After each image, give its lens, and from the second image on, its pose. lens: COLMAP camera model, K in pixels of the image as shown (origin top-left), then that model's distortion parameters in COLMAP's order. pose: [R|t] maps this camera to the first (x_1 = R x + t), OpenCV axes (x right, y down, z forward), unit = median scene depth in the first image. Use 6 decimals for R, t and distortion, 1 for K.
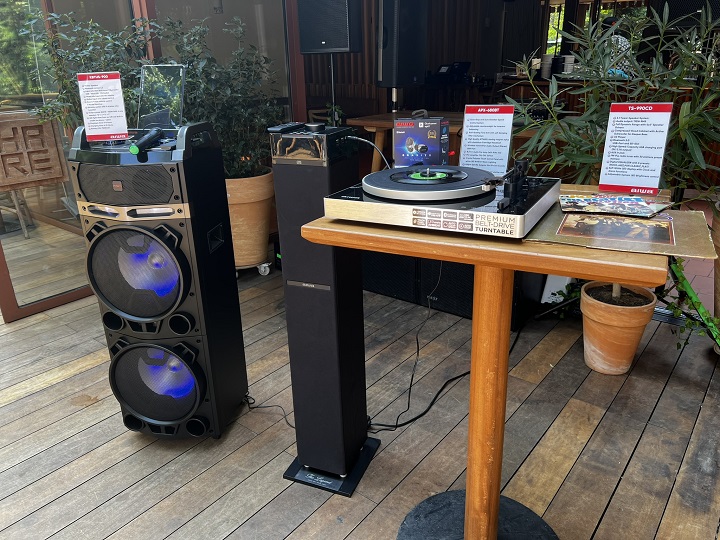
lens RADIAL K [[553.1, 0, 361.4], [0, 553.1, 269.1], [0, 0, 1]] dist [0.001515, -0.001855]
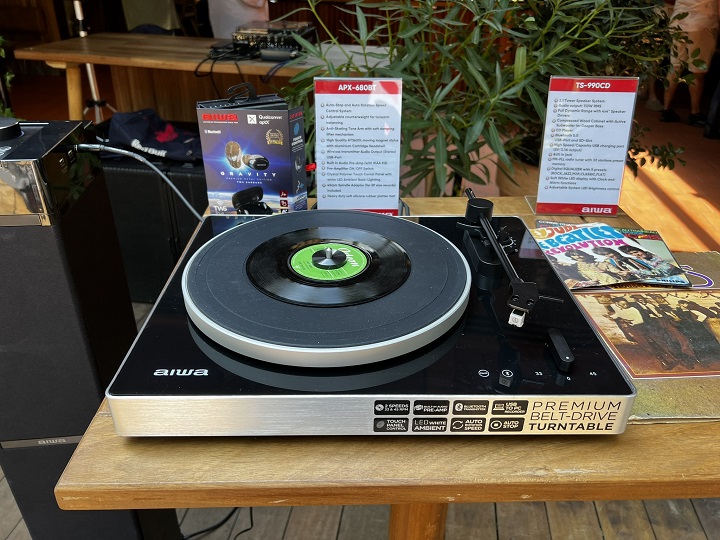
lens RADIAL K [[553.1, 0, 361.4], [0, 553.1, 269.1], [0, 0, 1]] dist [0.001515, -0.001855]
pose [[0.864260, -0.200488, 0.461367, -0.071803], [0.128992, 0.974807, 0.181969, -0.235379], [-0.486226, -0.097756, 0.868348, 0.552410]]
